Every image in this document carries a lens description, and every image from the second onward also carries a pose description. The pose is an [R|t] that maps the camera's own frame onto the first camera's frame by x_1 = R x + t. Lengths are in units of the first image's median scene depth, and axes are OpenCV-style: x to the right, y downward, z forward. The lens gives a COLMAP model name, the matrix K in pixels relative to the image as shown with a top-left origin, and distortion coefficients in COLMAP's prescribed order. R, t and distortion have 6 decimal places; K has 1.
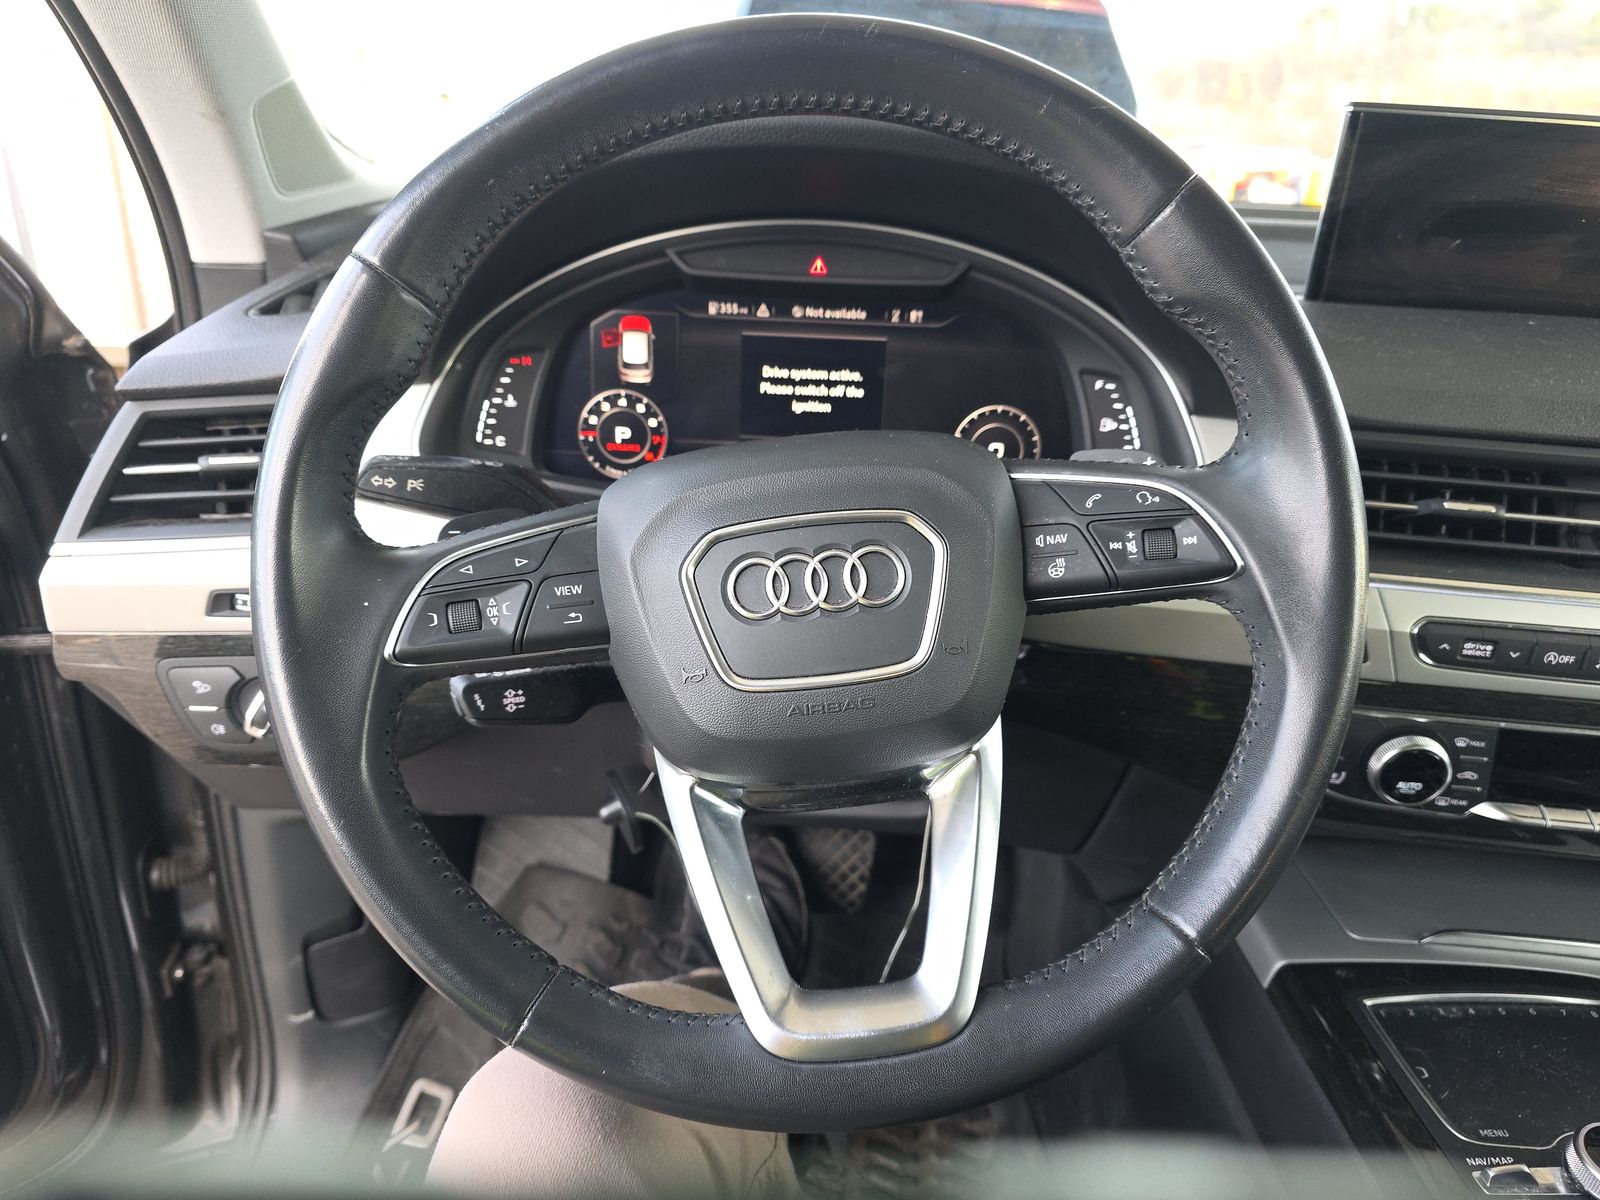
lens RADIAL K [[1085.6, 0, 798.4], [0, 1085.6, 621.9], [0, 0, 1]] dist [0.031030, -0.006917]
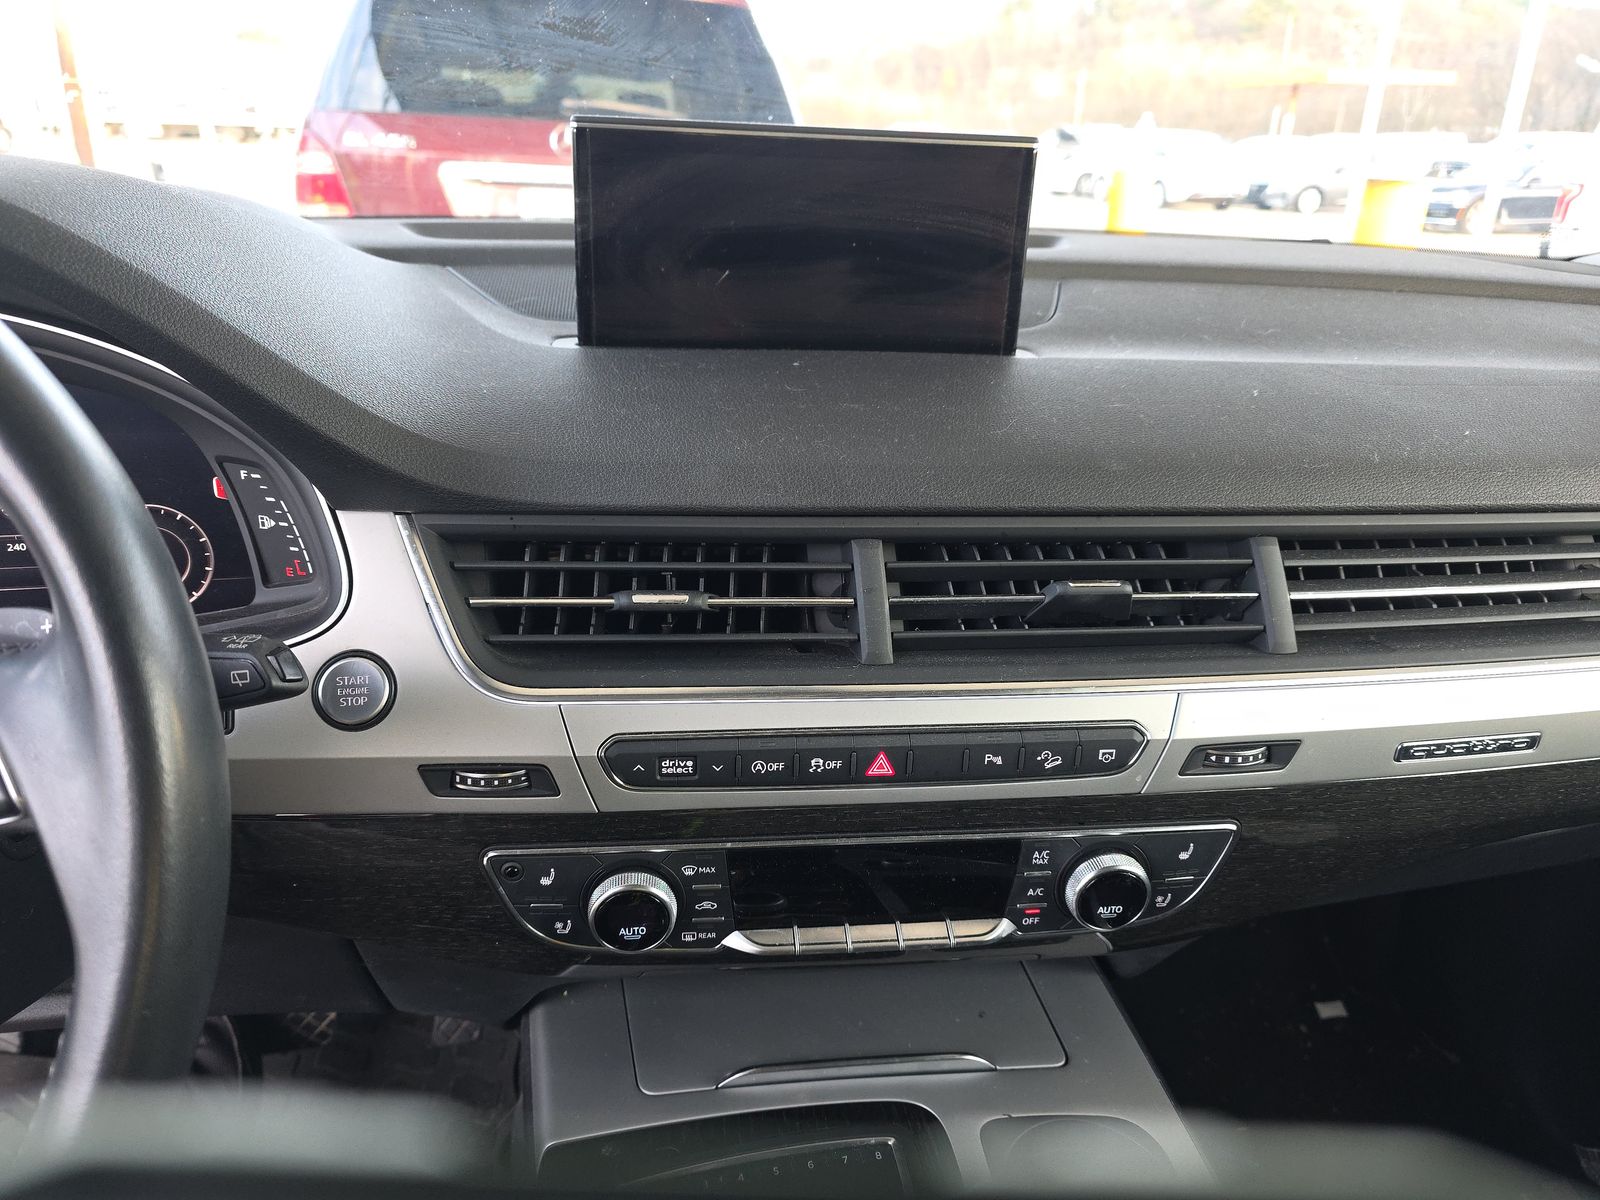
lens RADIAL K [[1064.9, 0, 800.0], [0, 1064.9, 600.0], [0, 0, 1]] dist [0.026874, -0.002463]
pose [[0.981992, -0.099498, 0.160601, 0.567066], [0.099756, 0.994991, 0.006479, -0.094343], [-0.160441, 0.009659, 0.986998, 0.164025]]
